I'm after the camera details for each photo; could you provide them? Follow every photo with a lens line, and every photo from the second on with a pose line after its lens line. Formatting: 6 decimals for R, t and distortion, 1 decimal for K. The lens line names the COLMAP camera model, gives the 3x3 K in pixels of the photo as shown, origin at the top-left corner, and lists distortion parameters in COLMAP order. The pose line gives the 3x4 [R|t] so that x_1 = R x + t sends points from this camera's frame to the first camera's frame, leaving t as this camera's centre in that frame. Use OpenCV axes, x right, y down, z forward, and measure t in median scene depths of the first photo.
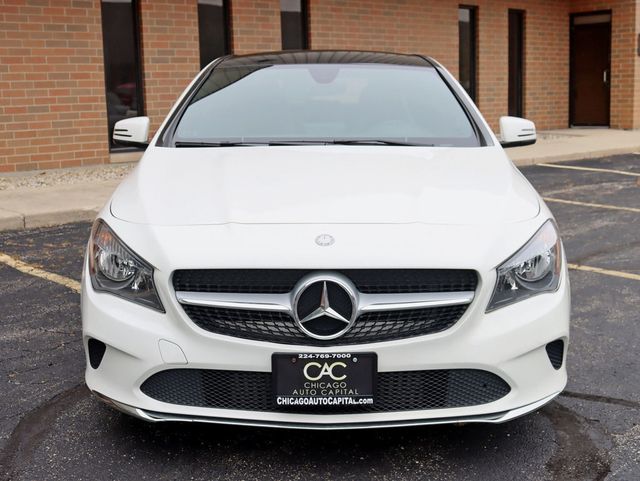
lens RADIAL K [[845.6, 0, 320.2], [0, 845.6, 238.7], [0, 0, 1]] dist [0.001731, 0.000000]
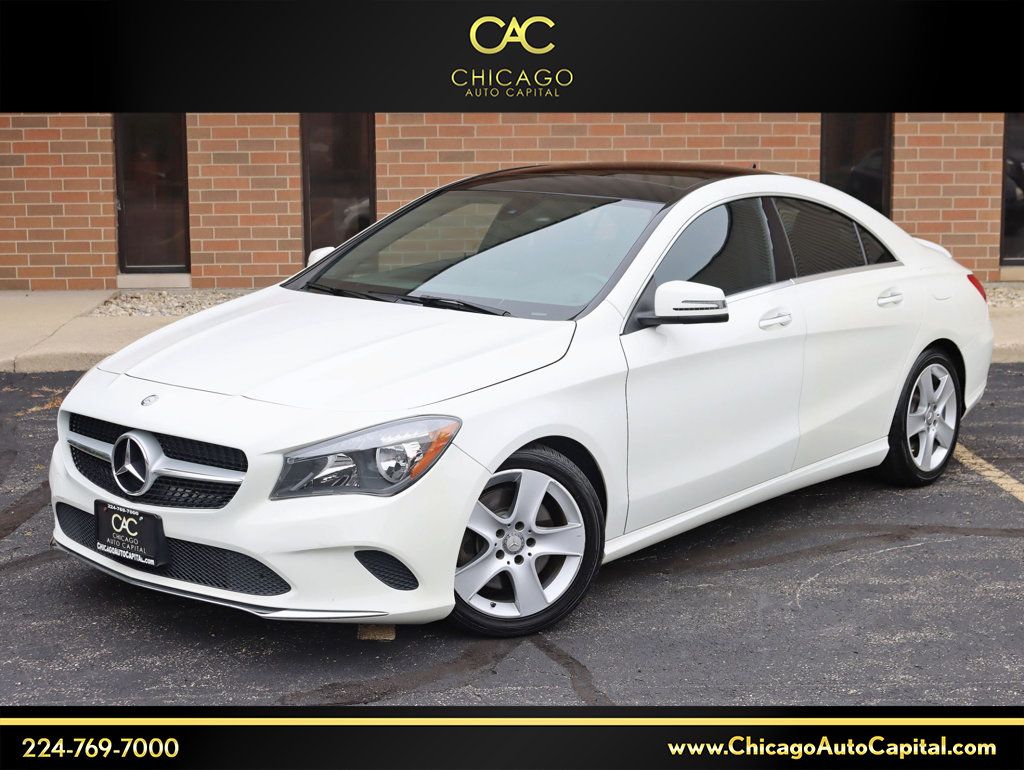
lens RADIAL K [[1474.0, 0, 512.3], [0, 1474.0, 386.5], [0, 0, 1]] dist [-0.035919, 0.000000]
pose [[0.787831, 0.120995, -0.603889, 1.430065], [-0.125641, 0.991467, 0.034740, -0.130730], [0.602940, 0.048504, 0.796311, -0.146441]]
